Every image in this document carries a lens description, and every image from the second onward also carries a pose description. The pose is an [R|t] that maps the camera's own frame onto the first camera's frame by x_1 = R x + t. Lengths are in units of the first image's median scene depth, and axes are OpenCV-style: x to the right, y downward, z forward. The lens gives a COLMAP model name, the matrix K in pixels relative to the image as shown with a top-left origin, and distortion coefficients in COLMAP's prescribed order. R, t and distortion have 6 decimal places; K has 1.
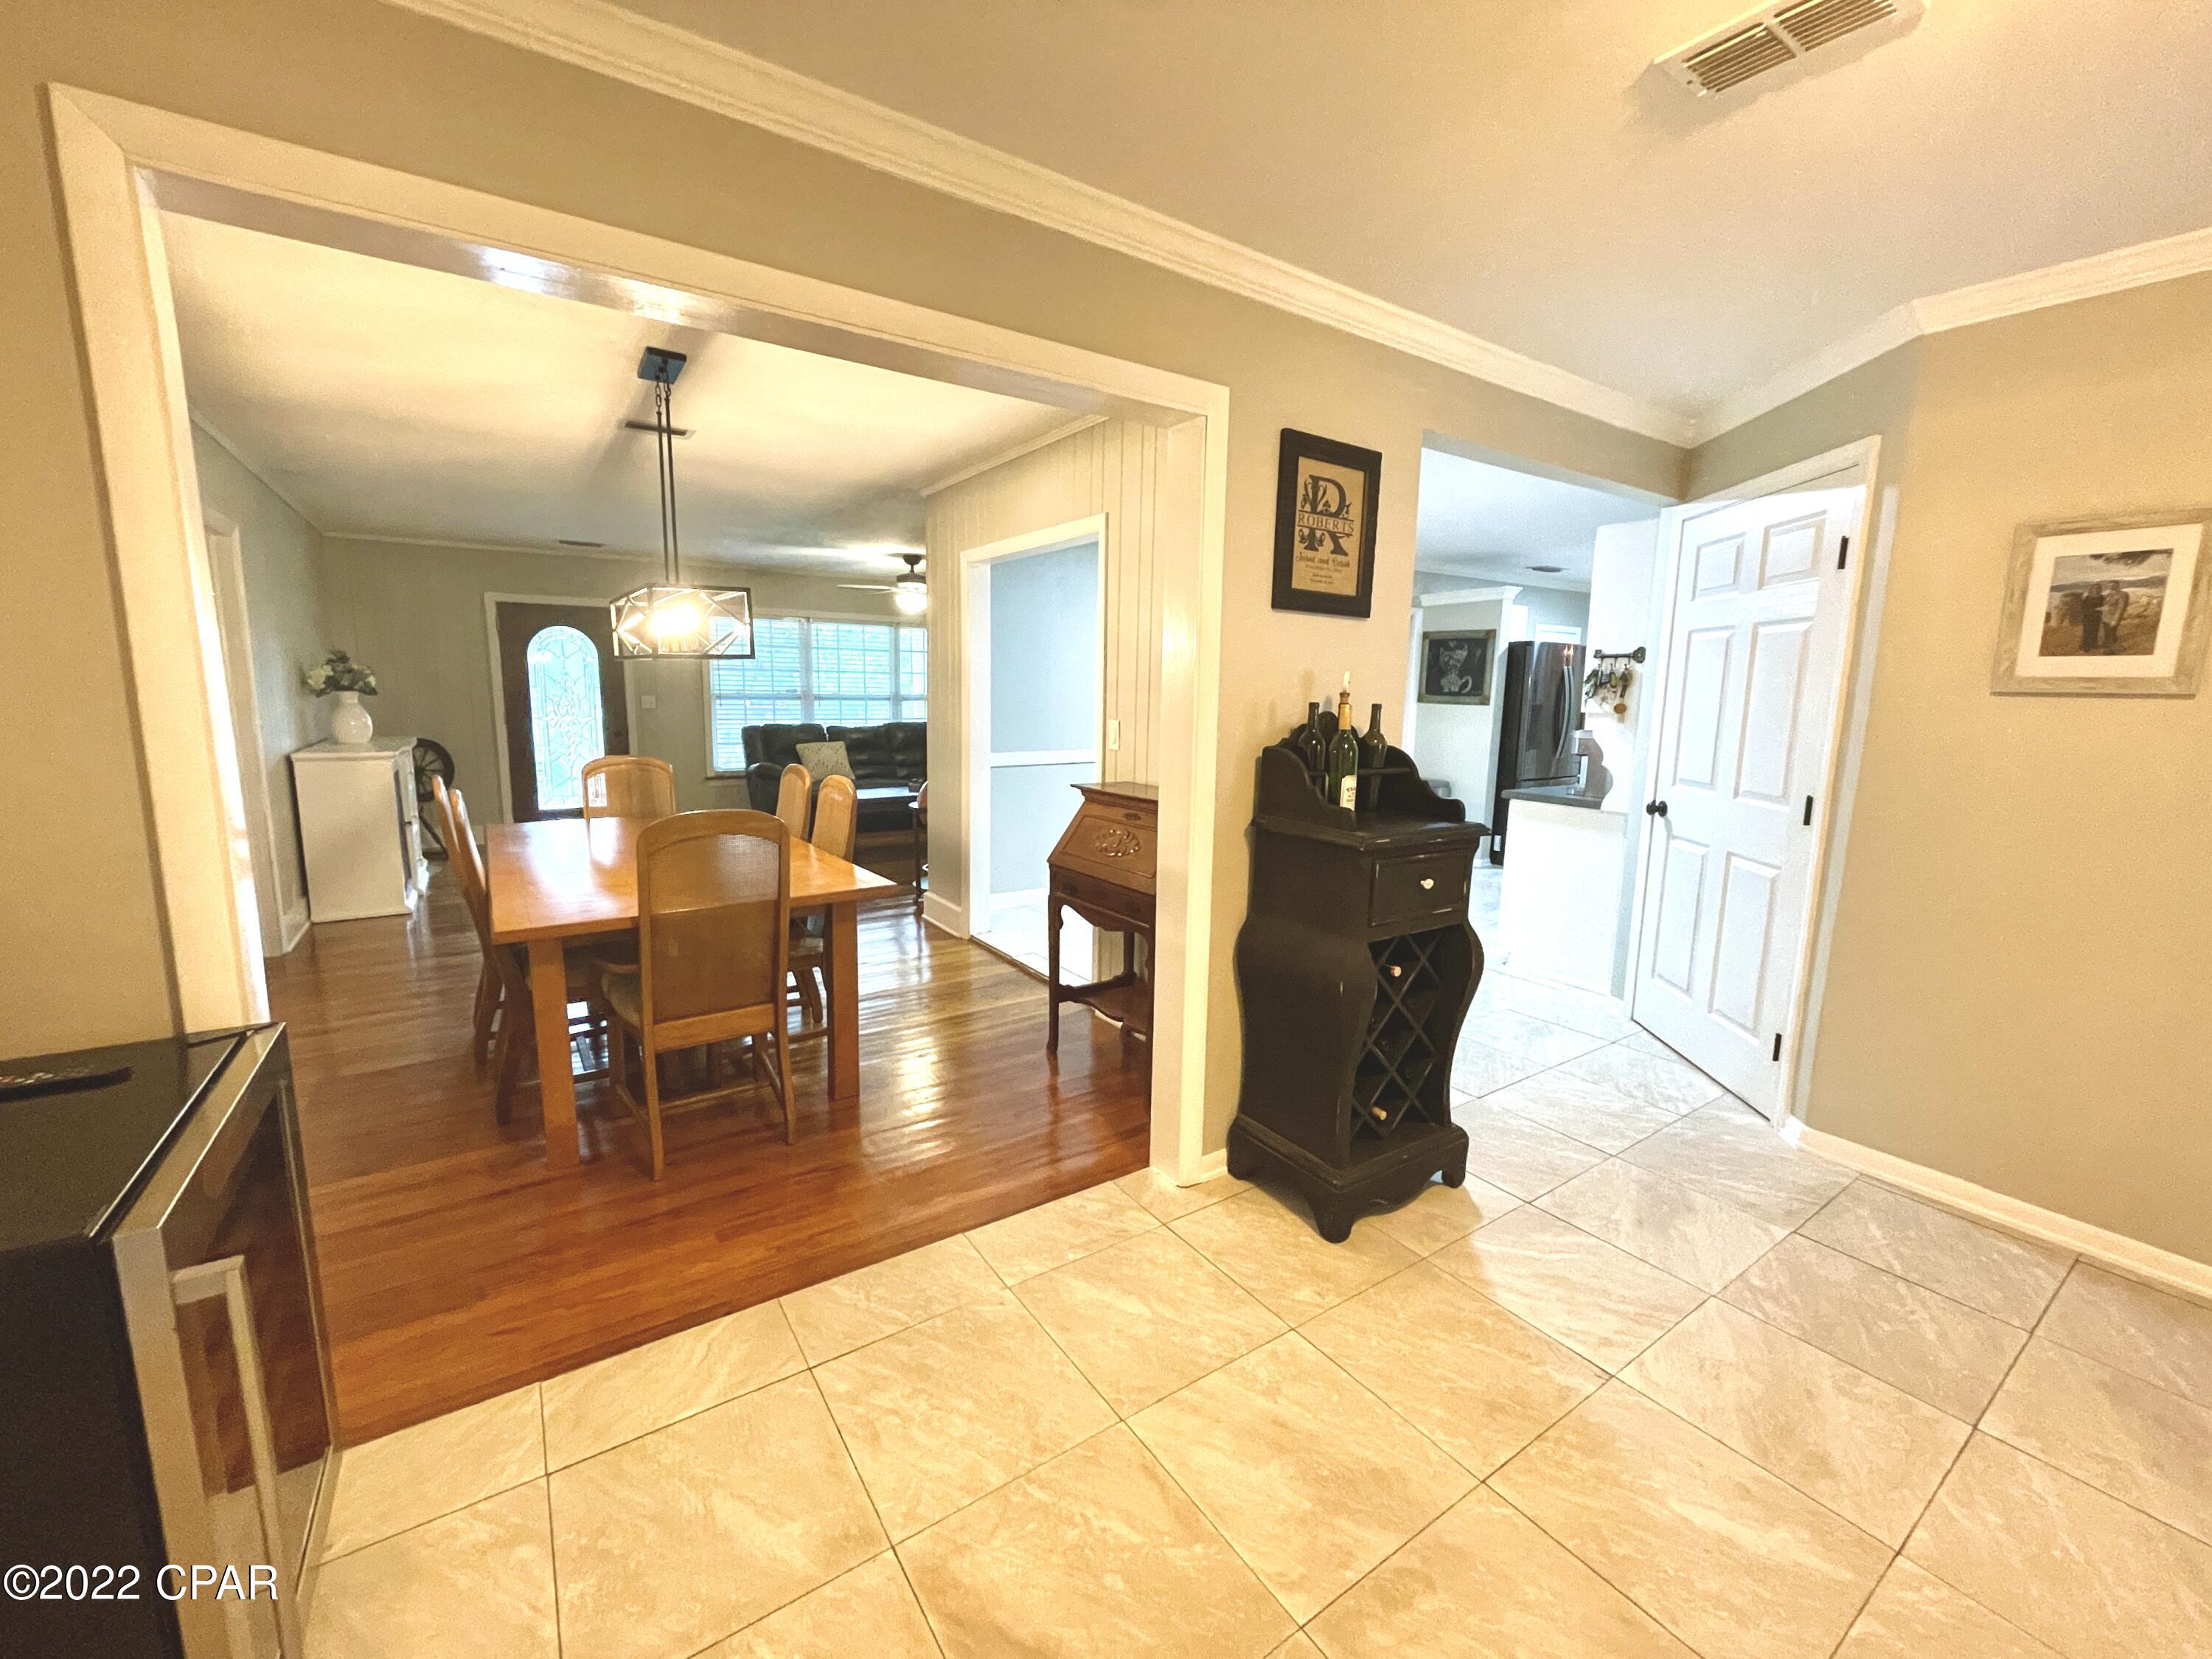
lens RADIAL K [[895.4, 0, 1106.5], [0, 895.4, 830.9], [0, 0, 1]] dist [-0.001936, -0.000293]
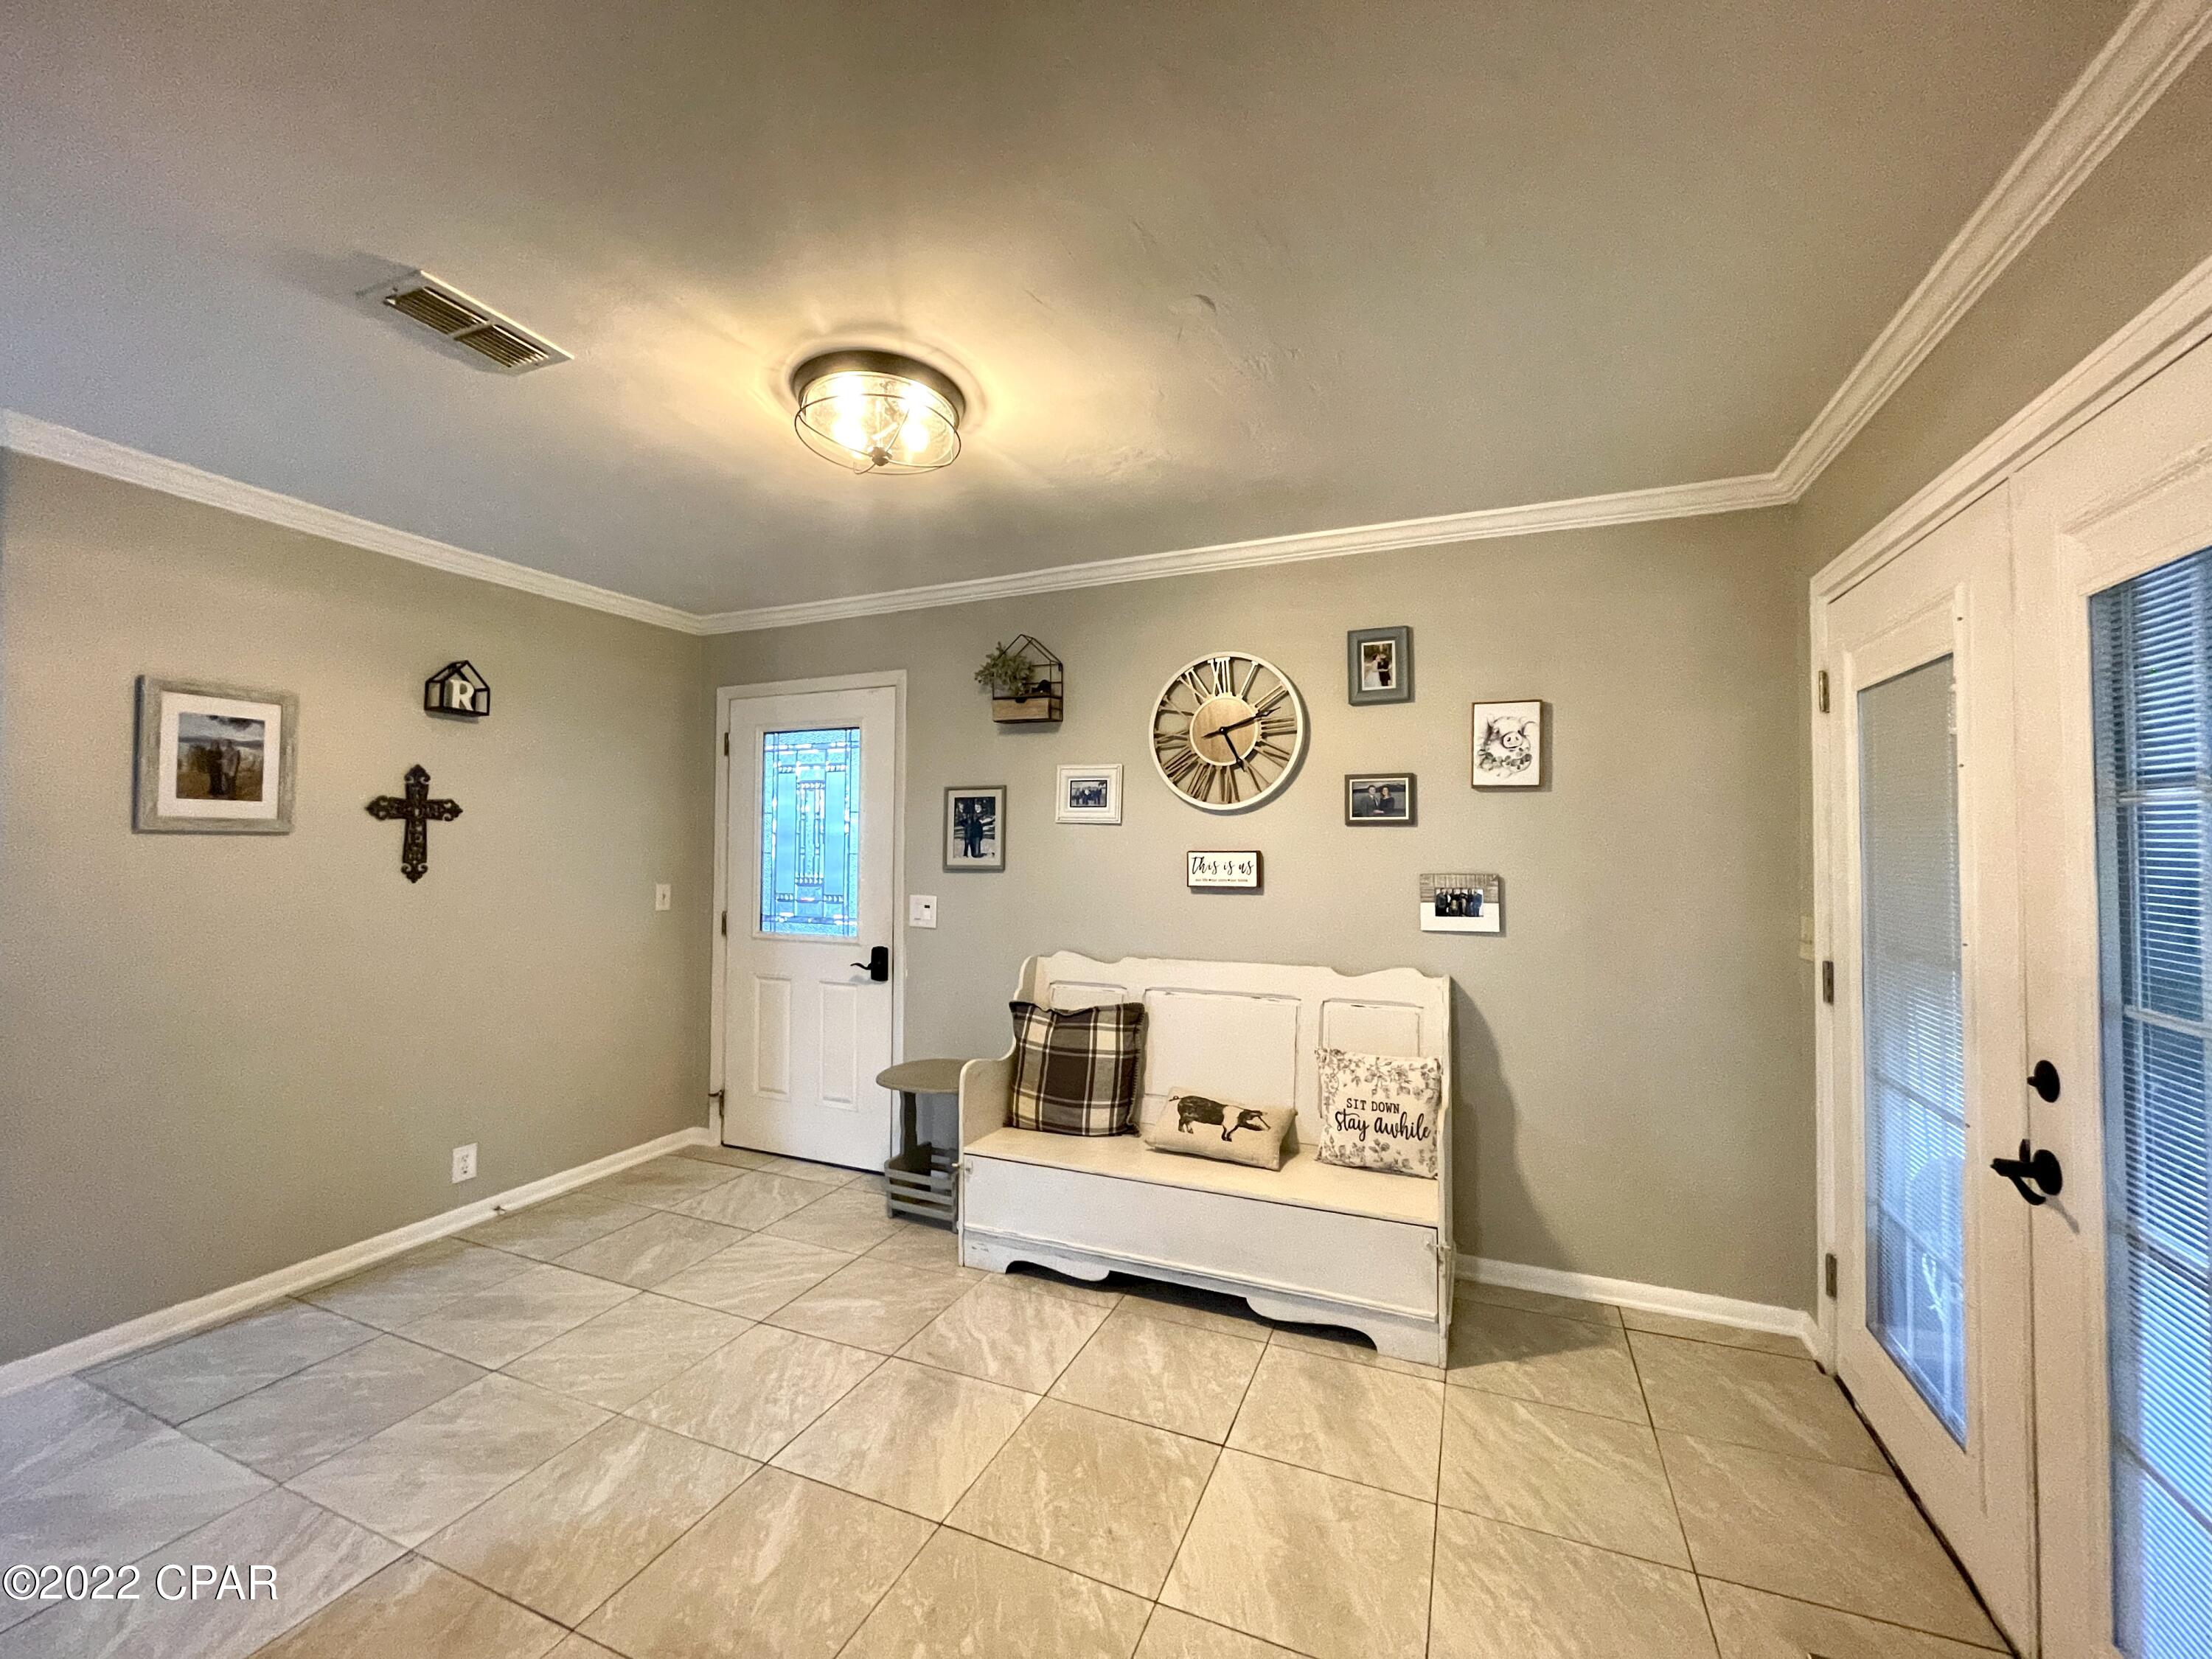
lens RADIAL K [[895.4, 0, 1101.8], [0, 895.4, 831.4], [0, 0, 1]] dist [-0.001936, -0.000293]
pose [[-0.539217, -0.004801, 0.842153, -0.527641], [0.119314, 0.989462, 0.082035, -0.113815], [-0.833672, 0.144715, -0.532962, 0.668487]]
